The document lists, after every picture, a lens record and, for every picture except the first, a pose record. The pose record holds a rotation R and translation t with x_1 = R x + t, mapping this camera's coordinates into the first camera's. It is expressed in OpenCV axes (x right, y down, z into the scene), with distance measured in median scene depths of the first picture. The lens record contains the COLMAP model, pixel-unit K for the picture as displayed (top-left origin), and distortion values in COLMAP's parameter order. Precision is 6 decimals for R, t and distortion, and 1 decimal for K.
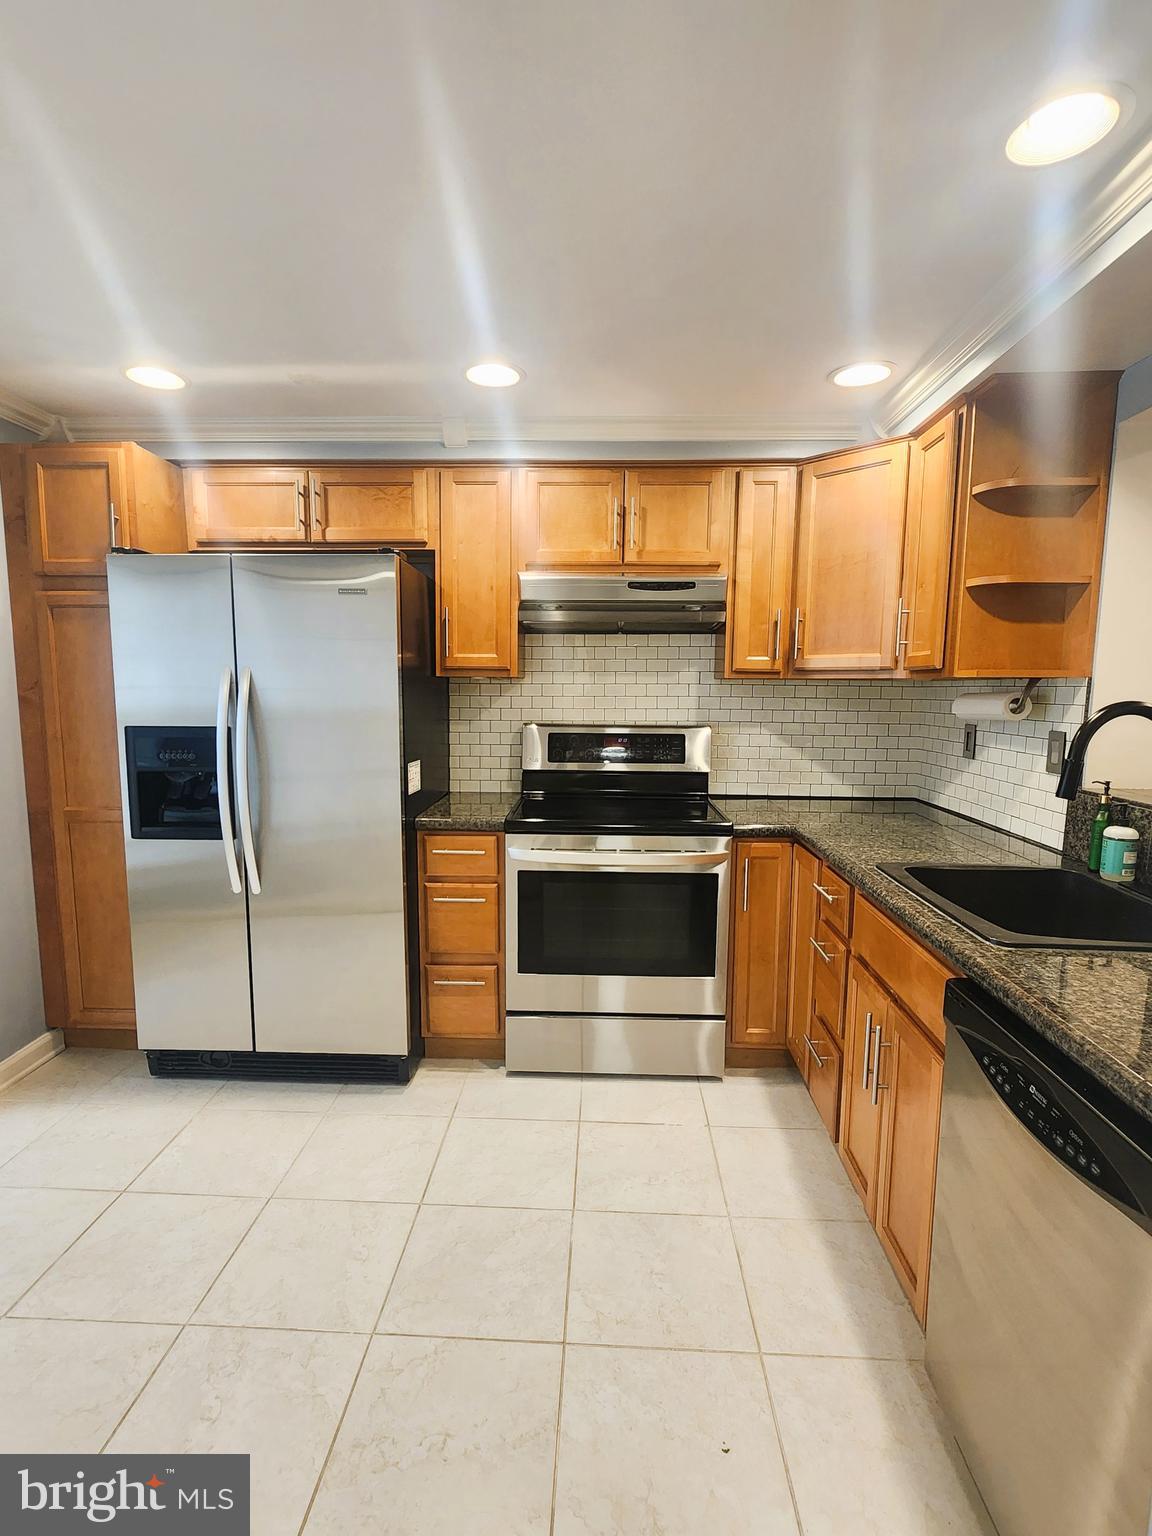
lens RADIAL K [[746.4, 0, 577.1], [0, 746.4, 775.9], [0, 0, 1]] dist [-0.001694, -0.000172]
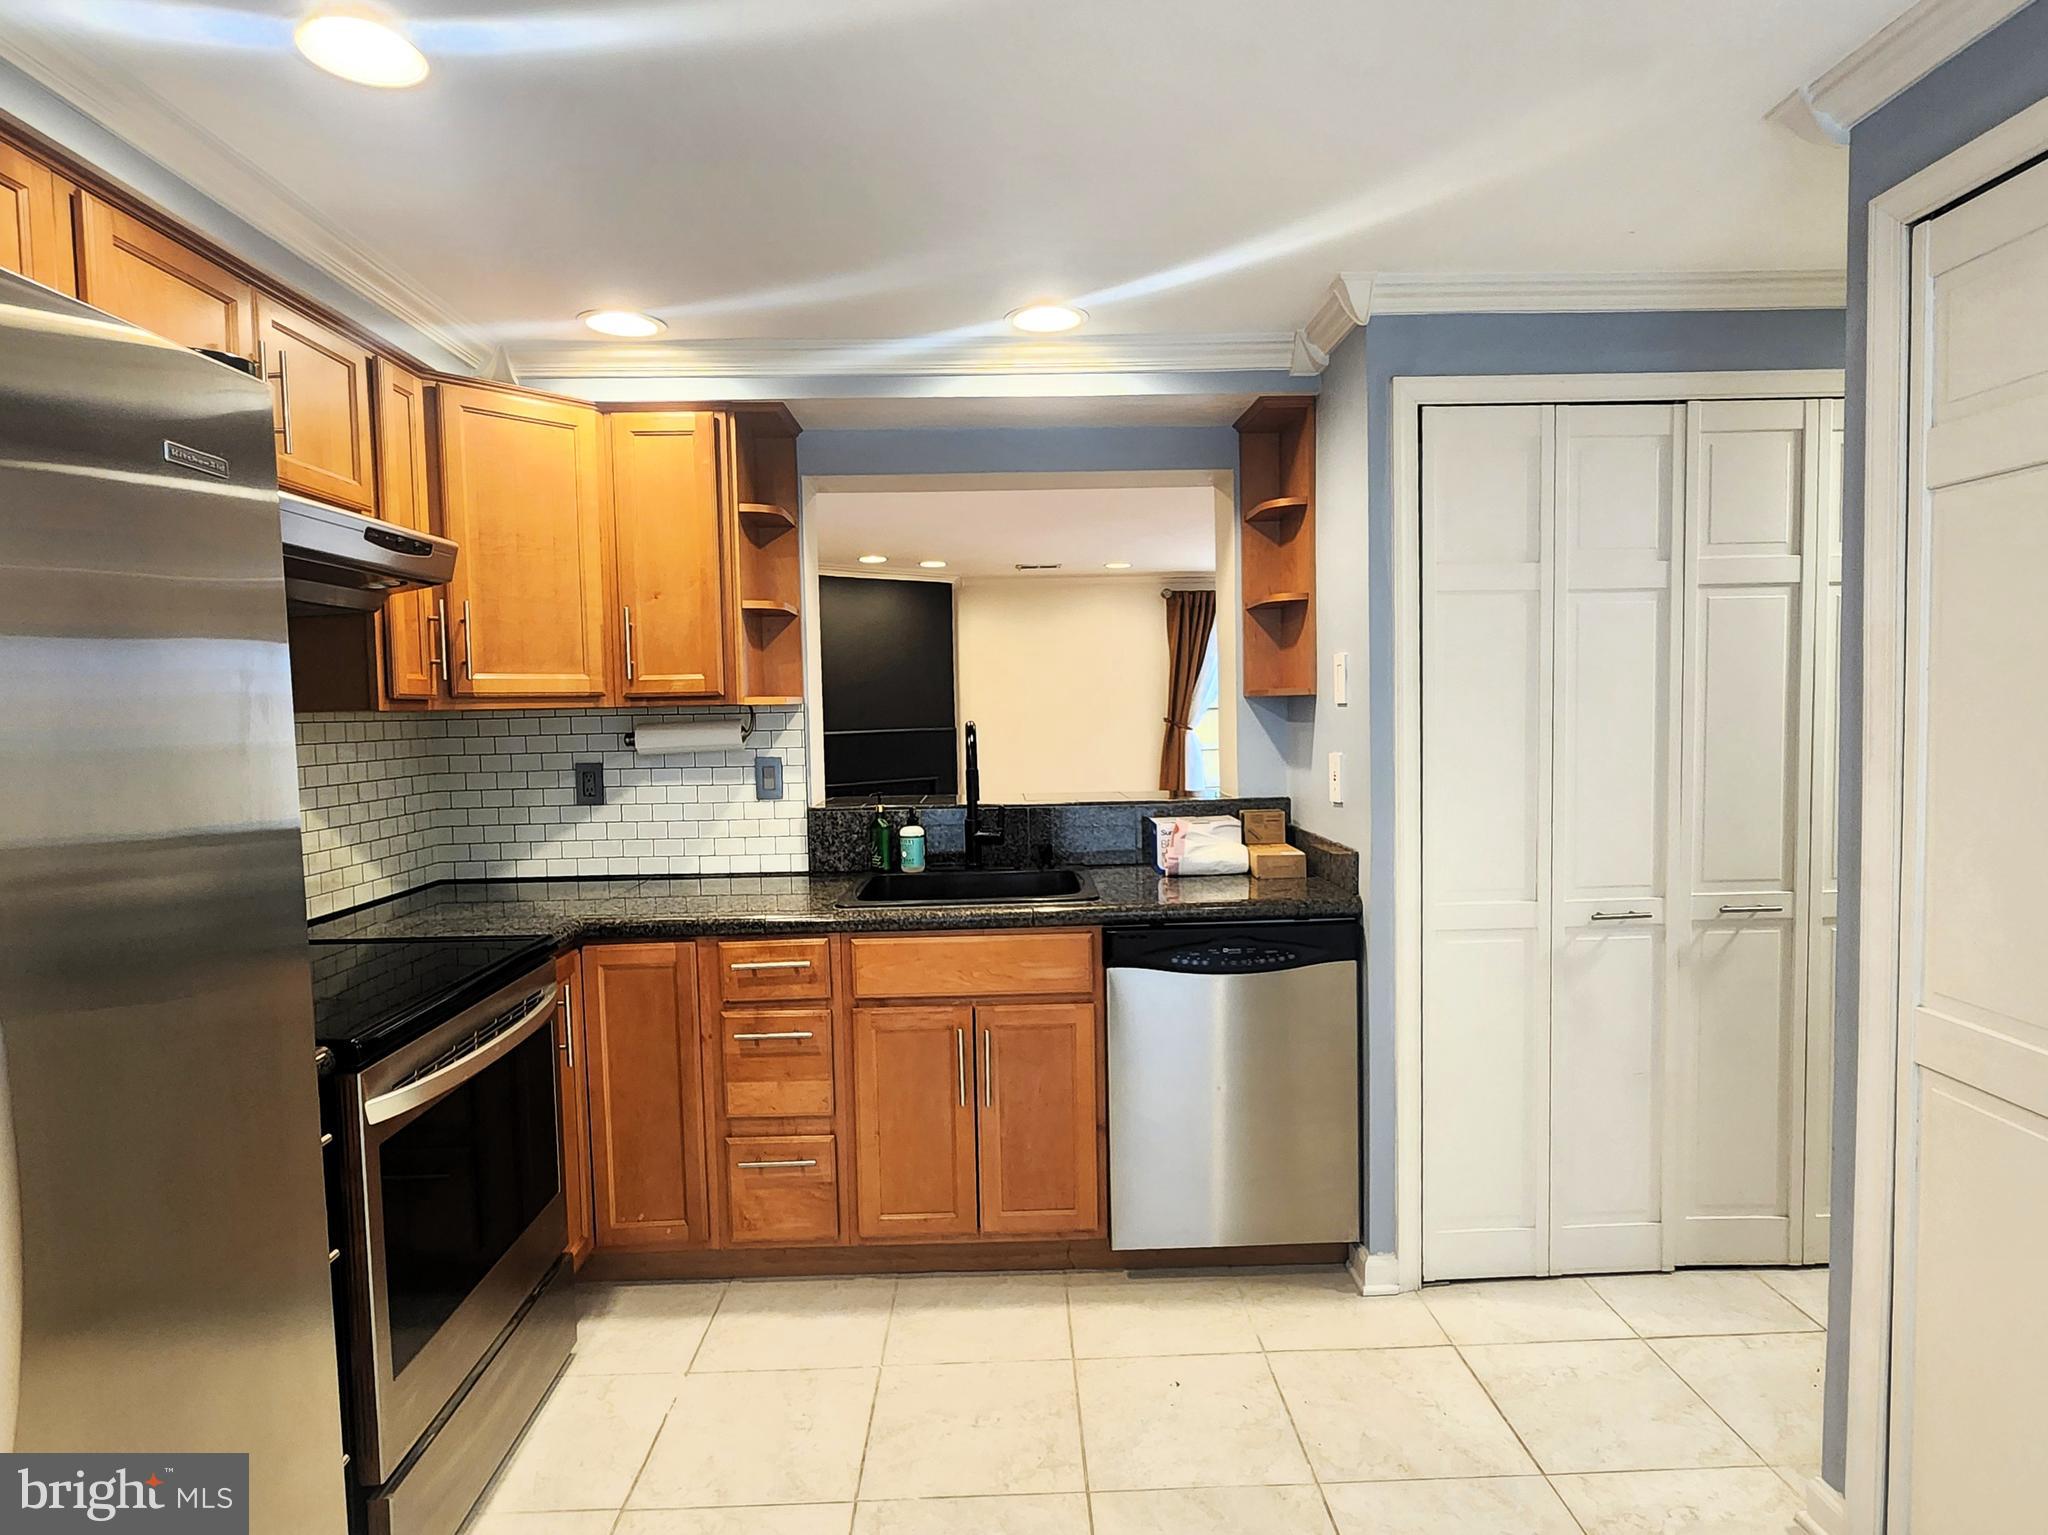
lens RADIAL K [[1118.3, 0, 1024.0], [0, 1118.3, 767.5], [0, 0, 1]] dist [-0.002308, -0.000882]
pose [[-0.058586, -0.062920, 0.996298, -0.735855], [0.137632, 0.987972, 0.070488, -0.087900], [-0.988749, 0.141252, -0.049221, 0.614162]]
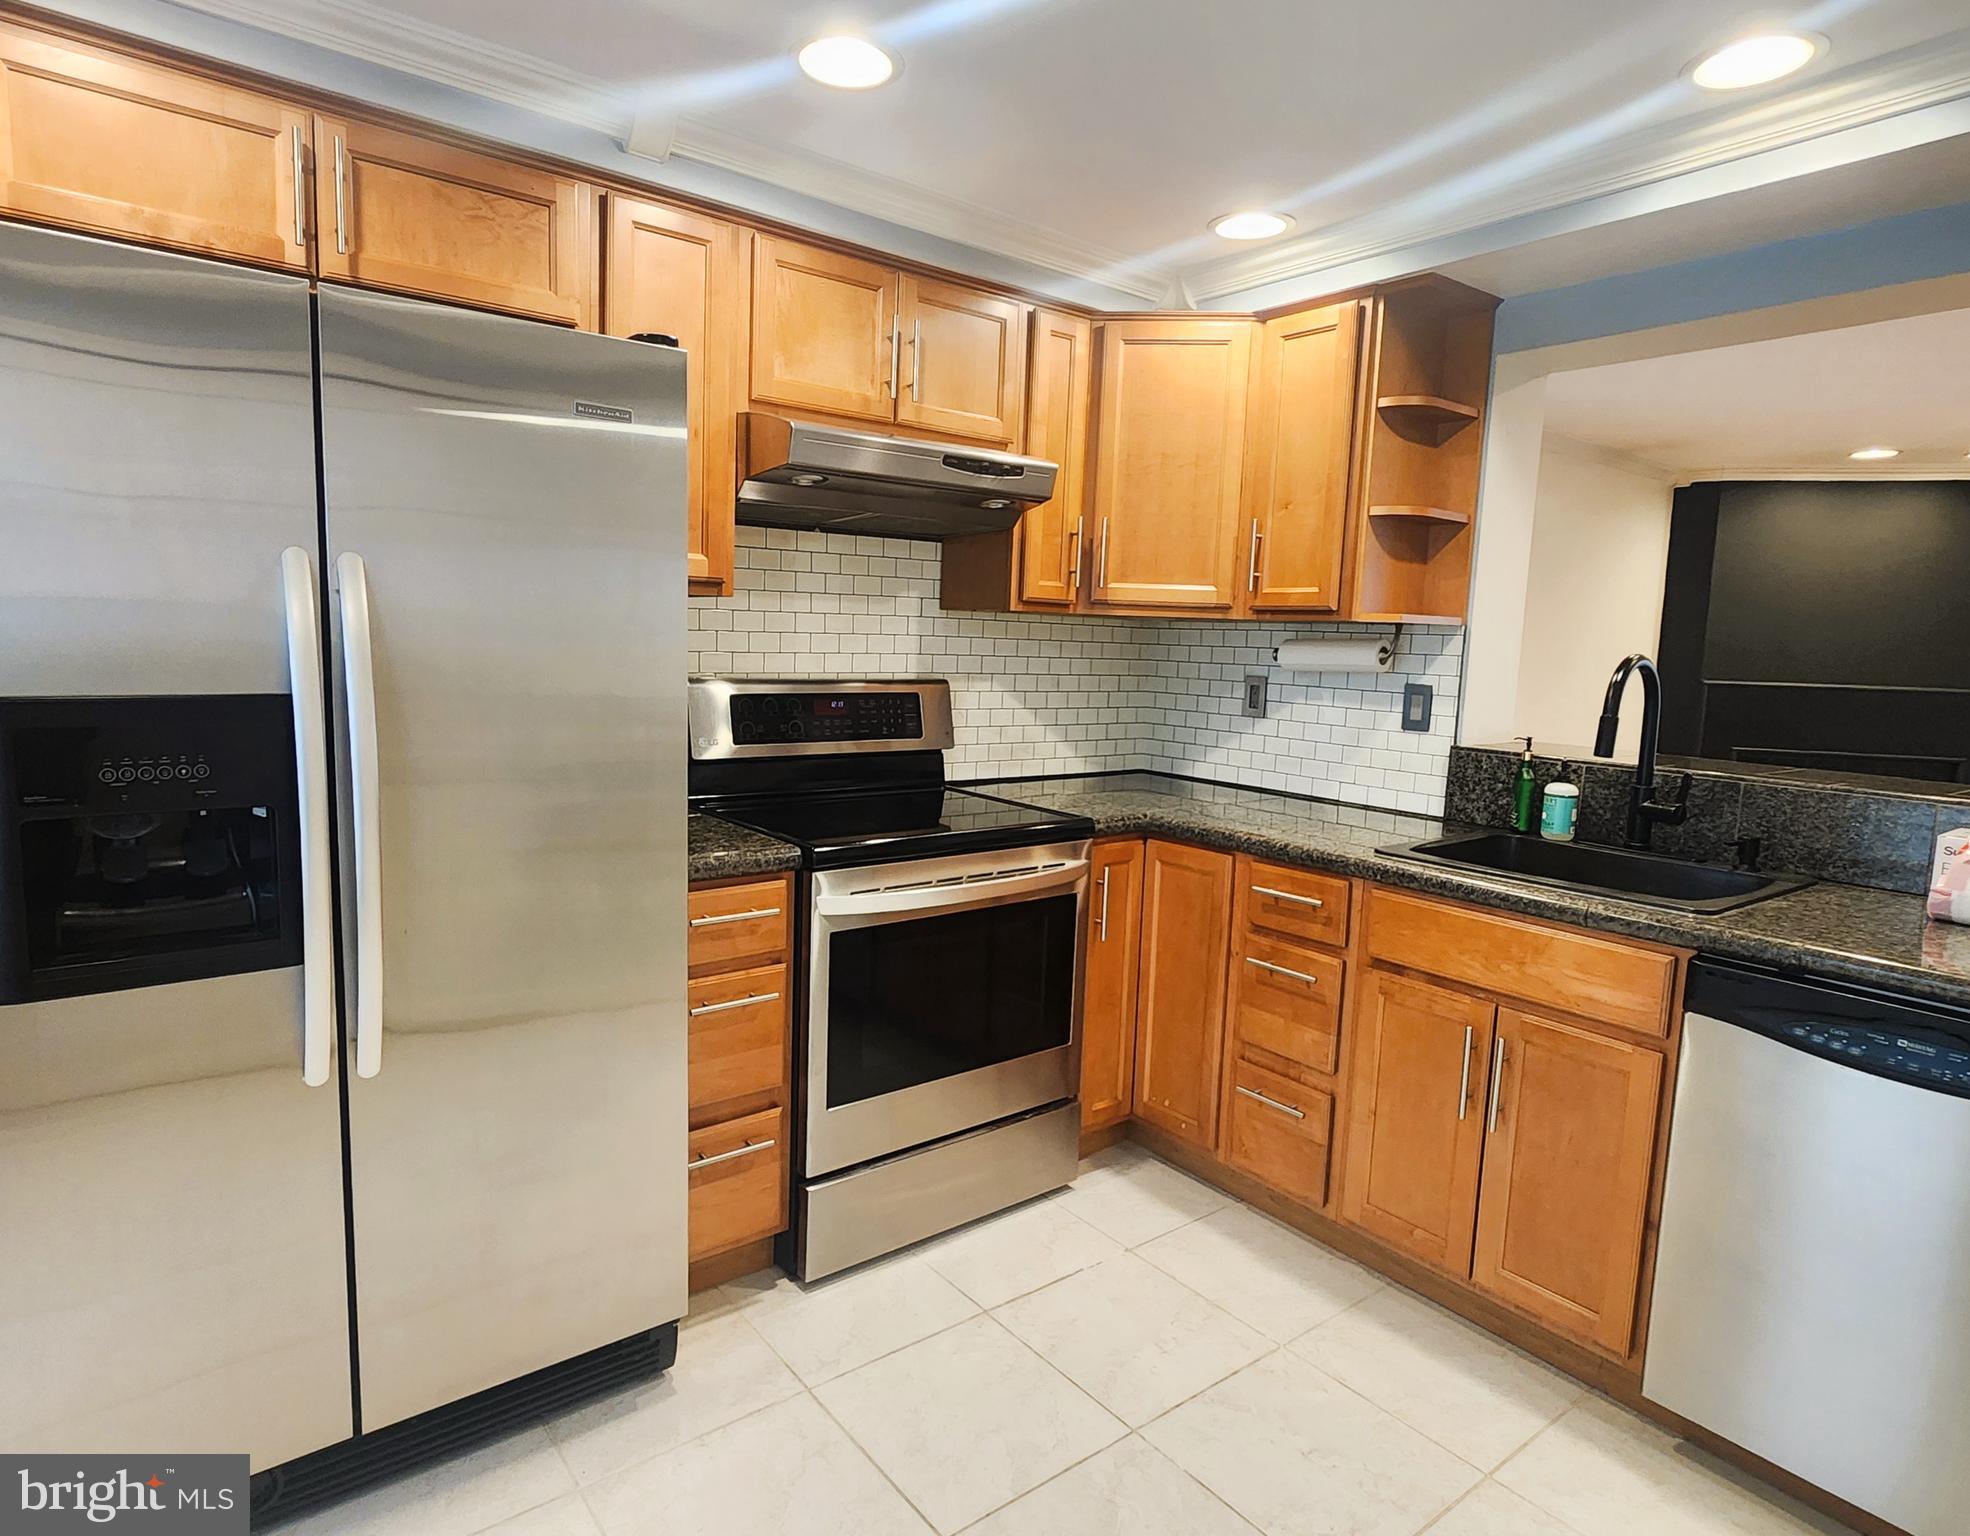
lens RADIAL K [[1105.1, 0, 964.6], [0, 1105.1, 766.1], [0, 0, 1]] dist [-0.001562, 0.000107]
pose [[0.770594, -0.057479, 0.634730, -0.529058], [0.047015, 0.998338, 0.033327, -0.026302], [-0.635590, 0.004160, 0.772015, 0.265644]]
